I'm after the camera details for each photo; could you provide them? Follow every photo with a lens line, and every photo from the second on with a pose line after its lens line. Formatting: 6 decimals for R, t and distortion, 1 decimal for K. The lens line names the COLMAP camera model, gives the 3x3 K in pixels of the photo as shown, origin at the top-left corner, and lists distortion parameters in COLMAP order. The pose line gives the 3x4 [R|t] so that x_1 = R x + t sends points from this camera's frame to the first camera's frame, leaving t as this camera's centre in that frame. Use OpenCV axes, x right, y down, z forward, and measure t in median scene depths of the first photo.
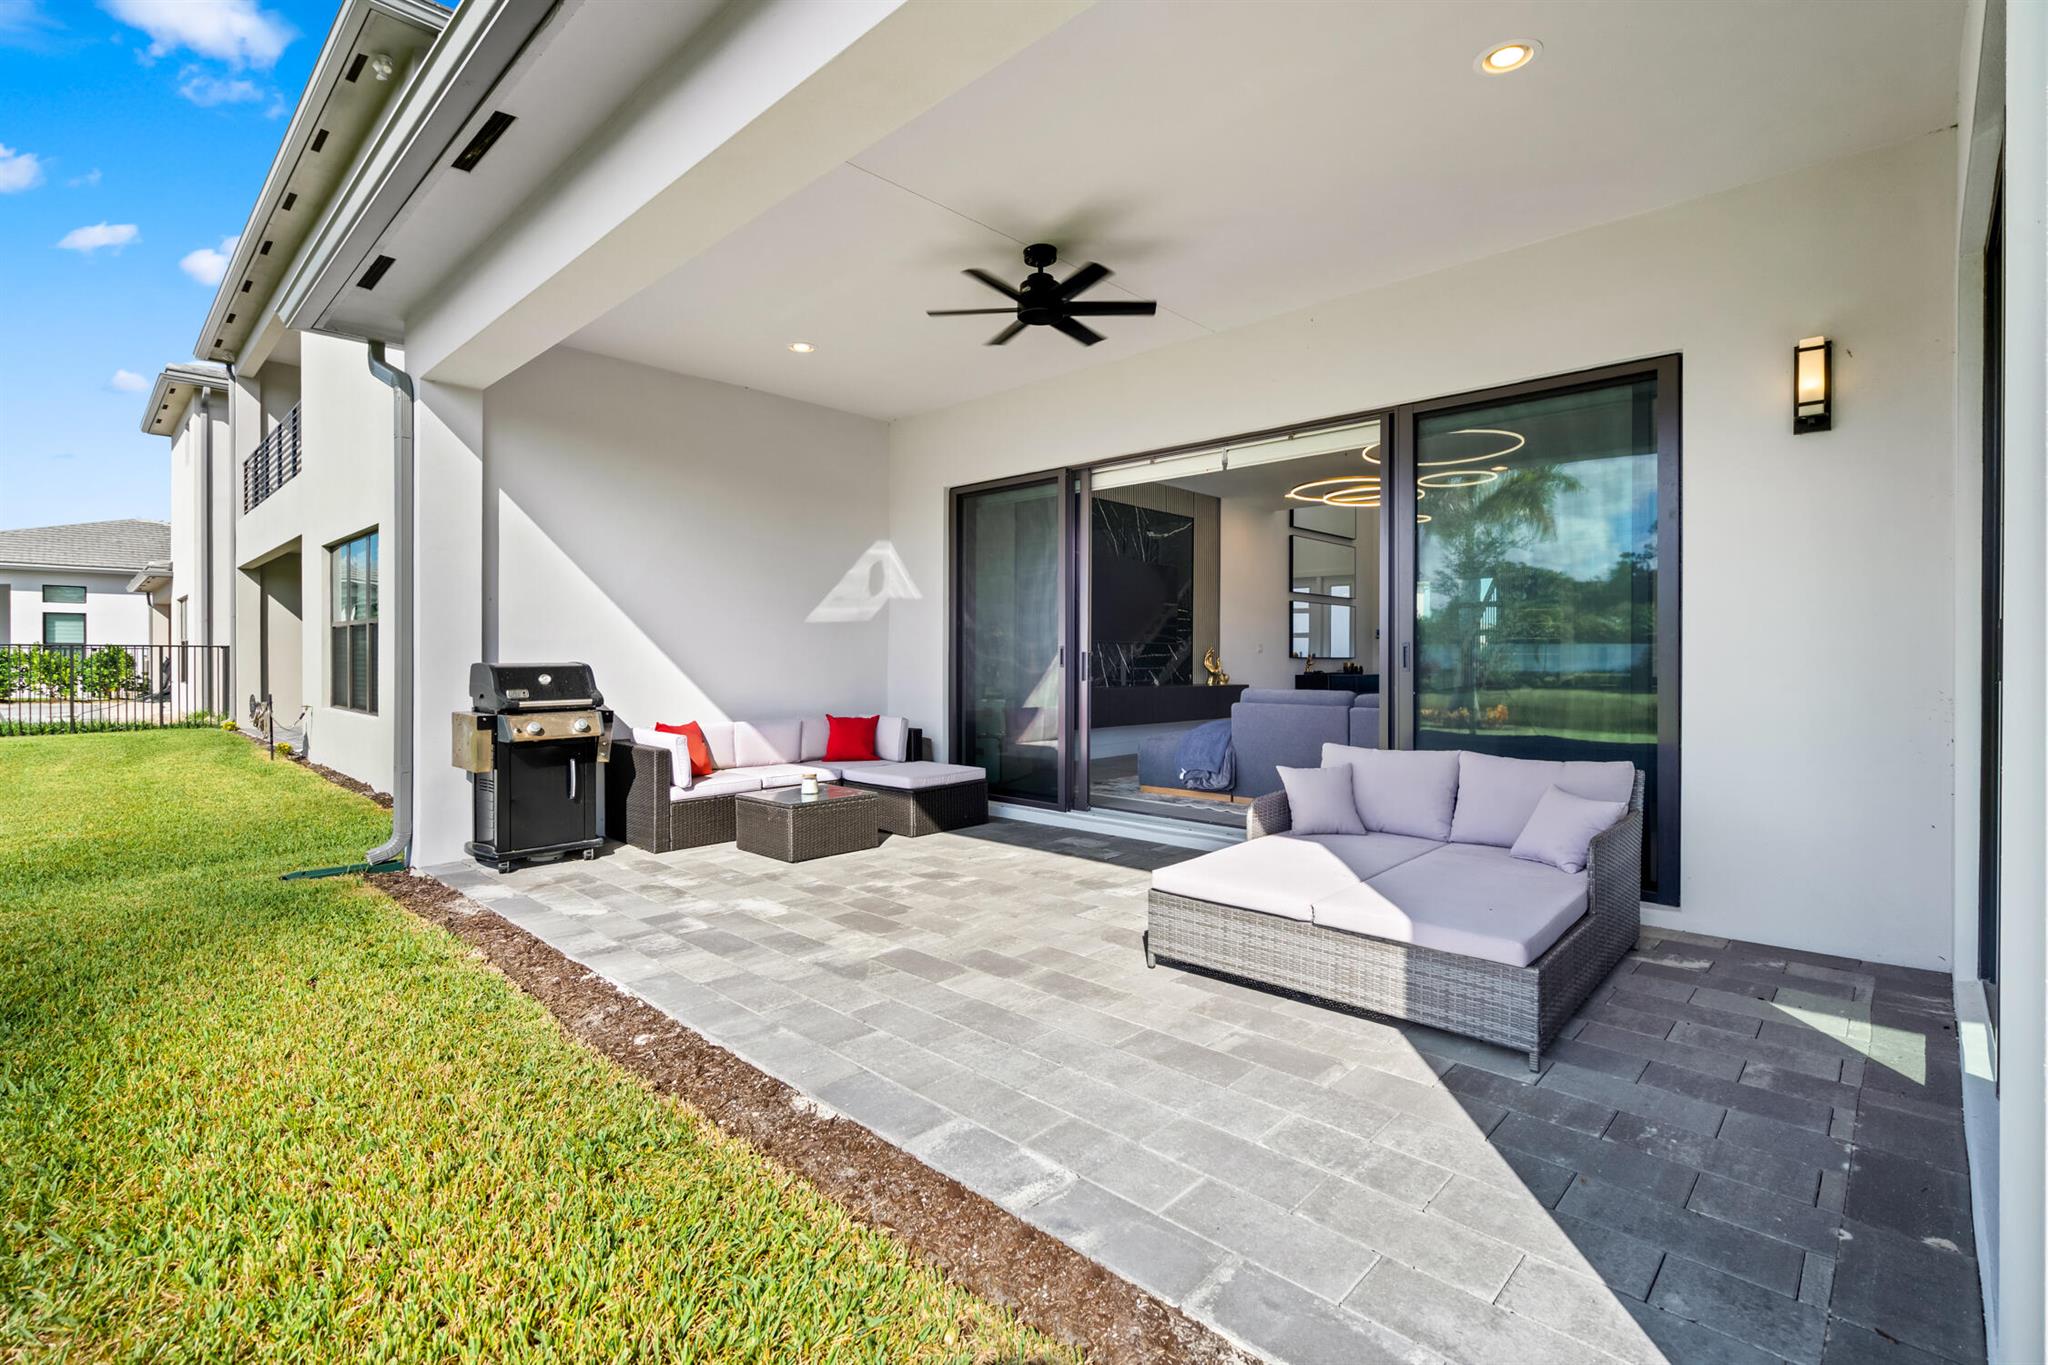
lens RADIAL K [[931.9, 0, 1022.6], [0, 931.9, 661.7], [0, 0, 1]] dist [-0.000299, 0.000062]
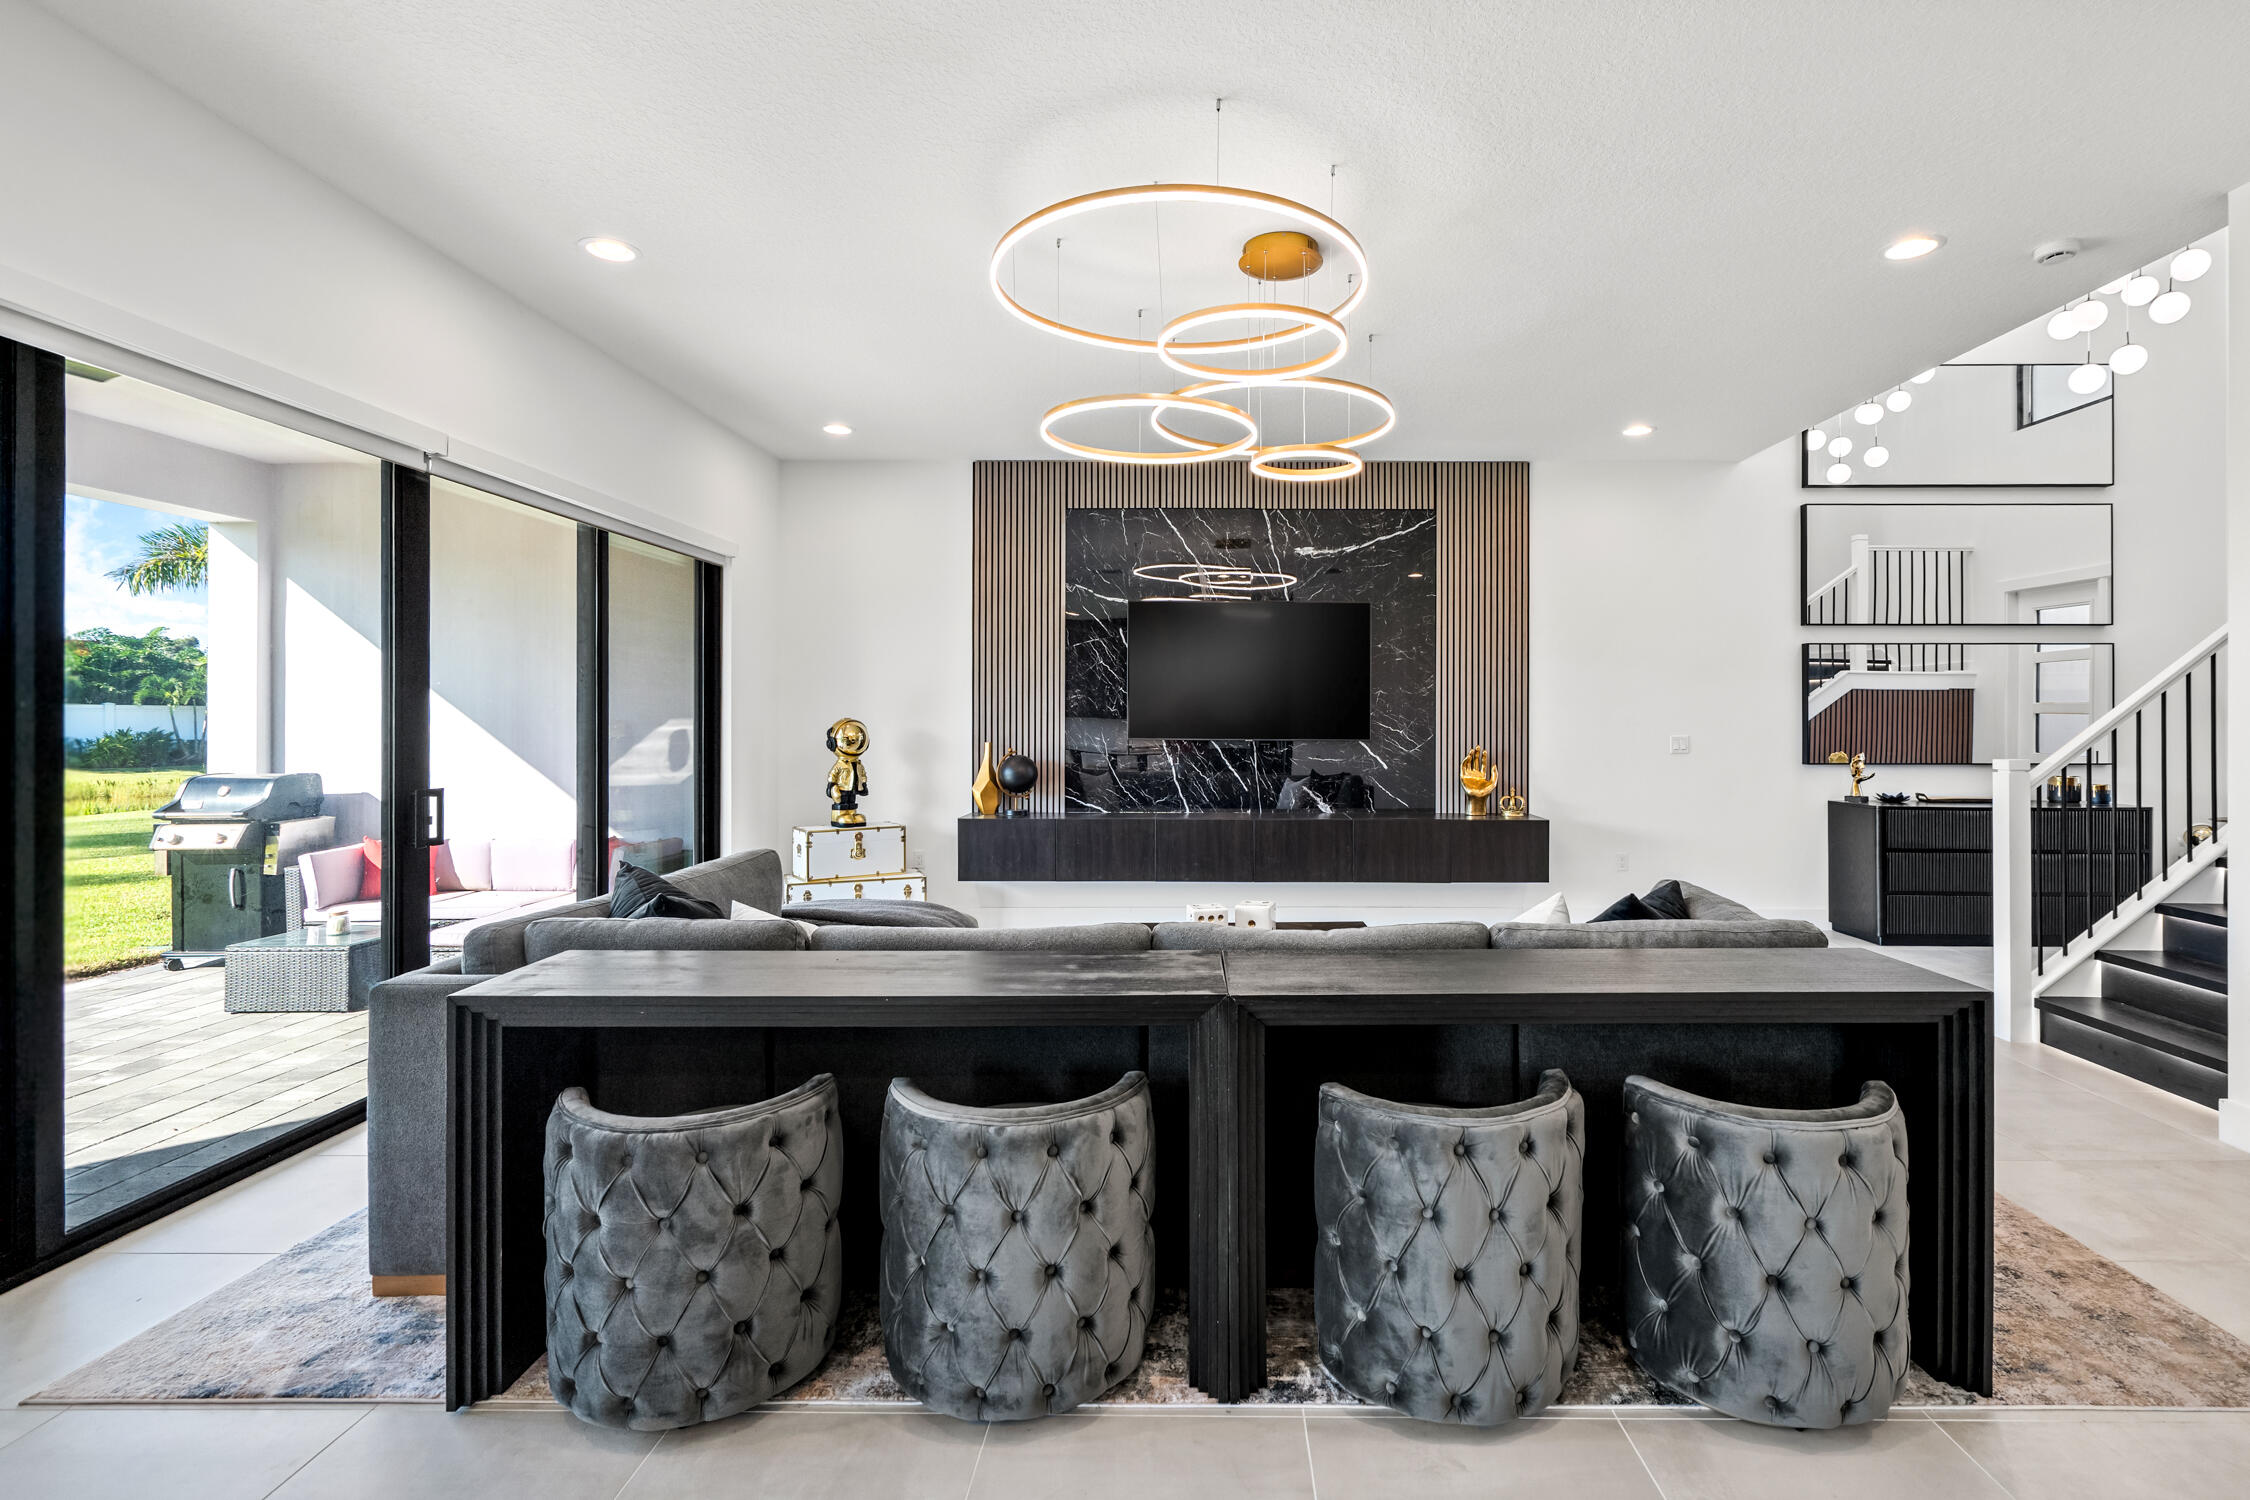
lens RADIAL K [[1062.9, 0, 1197.1], [0, 1062.9, 714.6], [0, 0, 1]] dist [-0.000006, 0.000970]
pose [[0.689052, -0.005333, -0.724692, 0.537902], [-0.002372, 0.999951, -0.009614, -0.027259], [0.724708, 0.008343, 0.689006, 0.467301]]
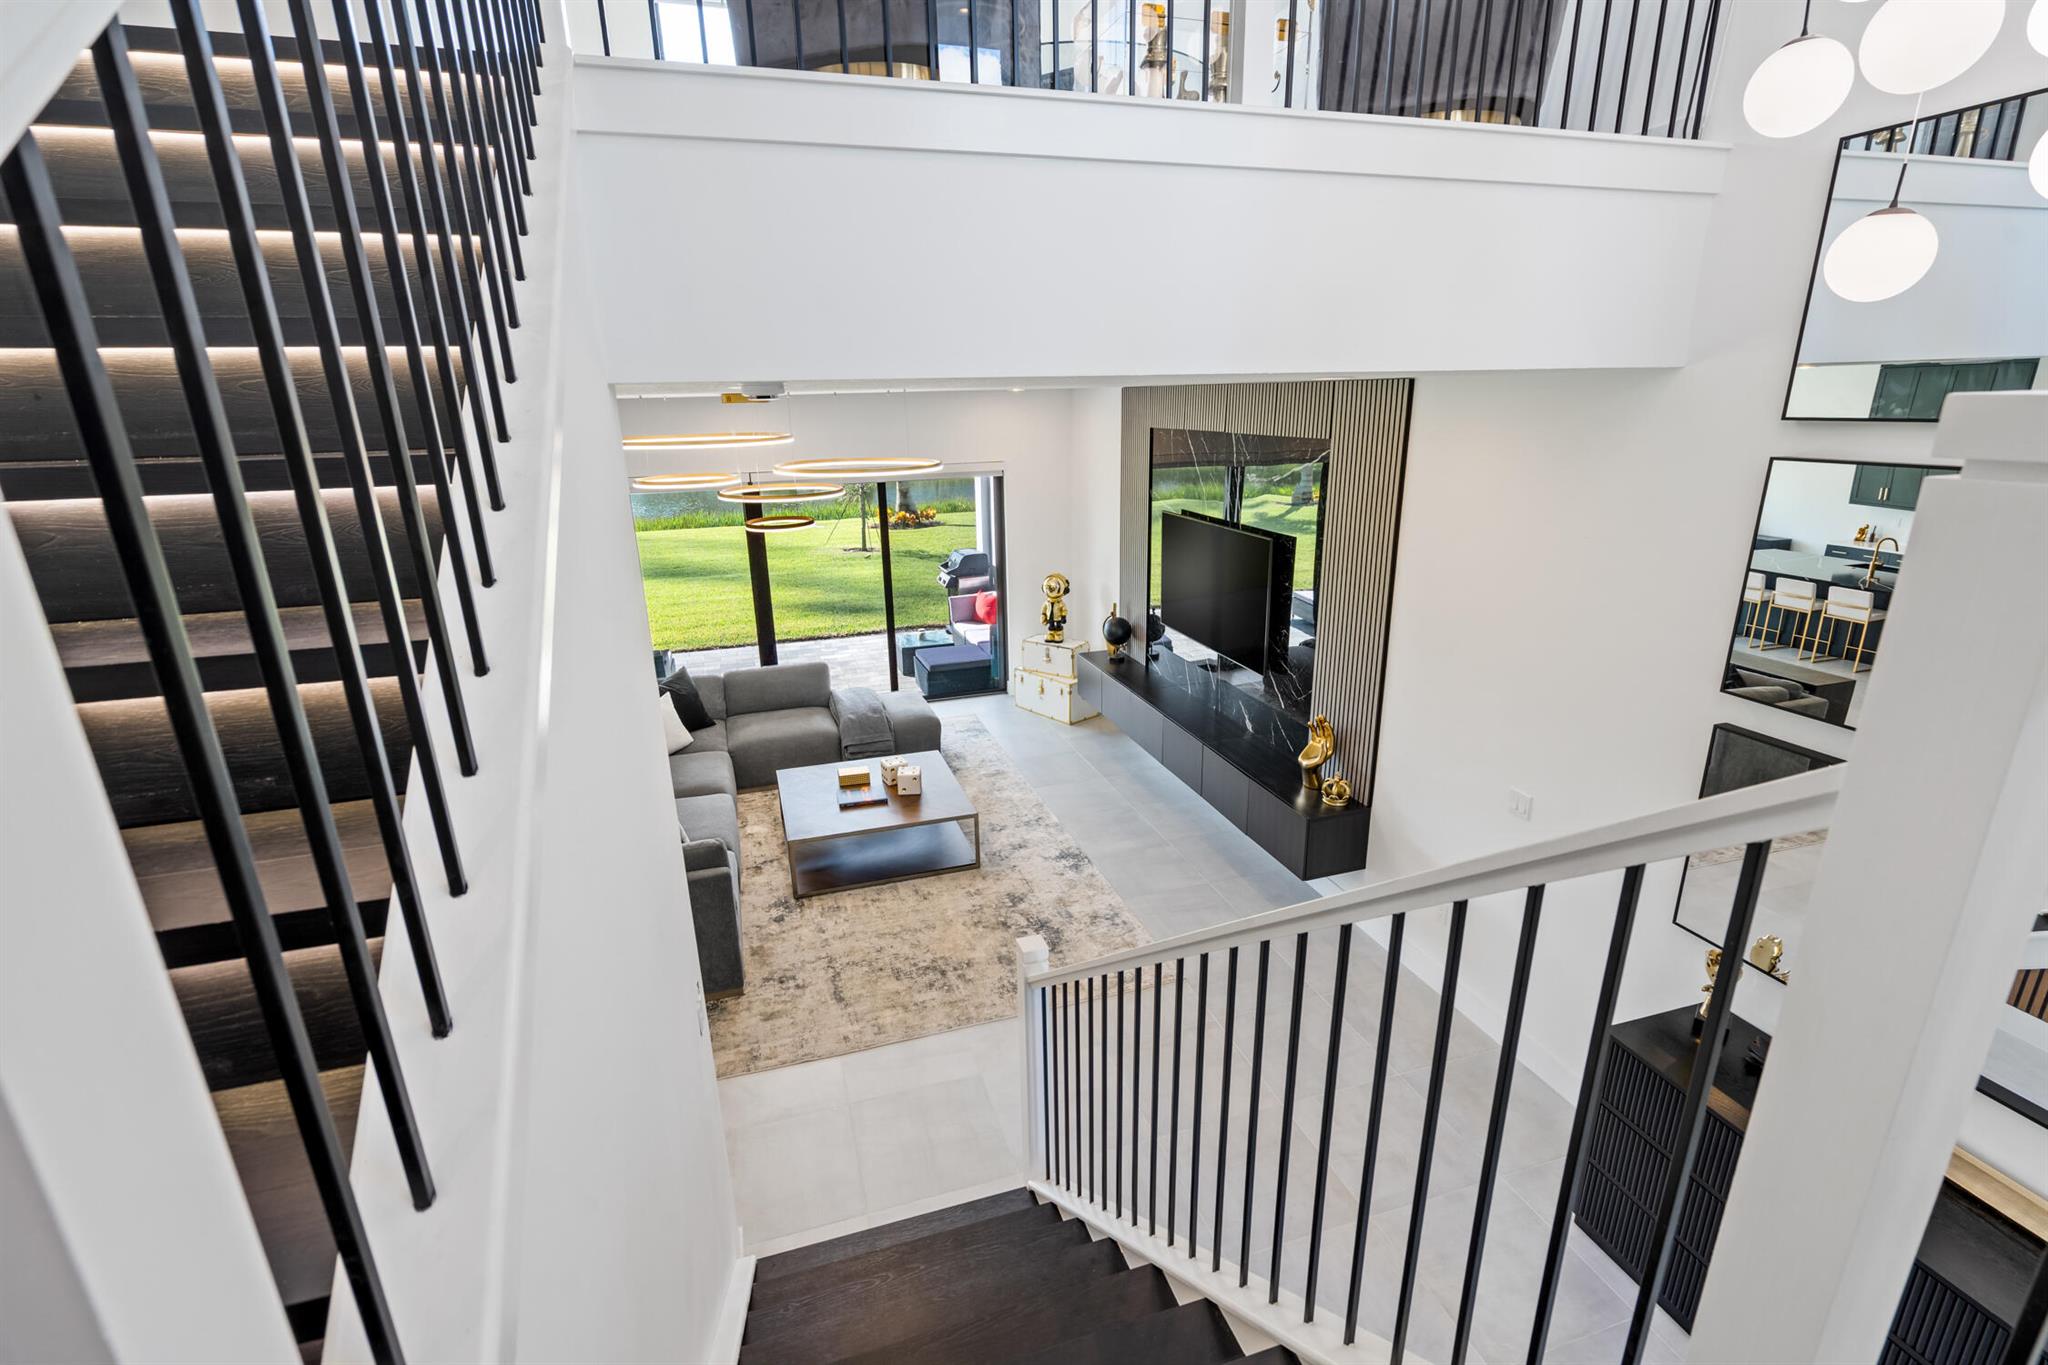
lens RADIAL K [[927.6, 0, 1021.2], [0, 927.6, 686.6], [0, 0, 1]] dist [-0.001186, 0.000065]
pose [[-0.487227, 0.272128, -0.829793, 0.679425], [0.017829, 0.953109, 0.302101, -0.179273], [0.873094, 0.132397, -0.469232, 1.095796]]
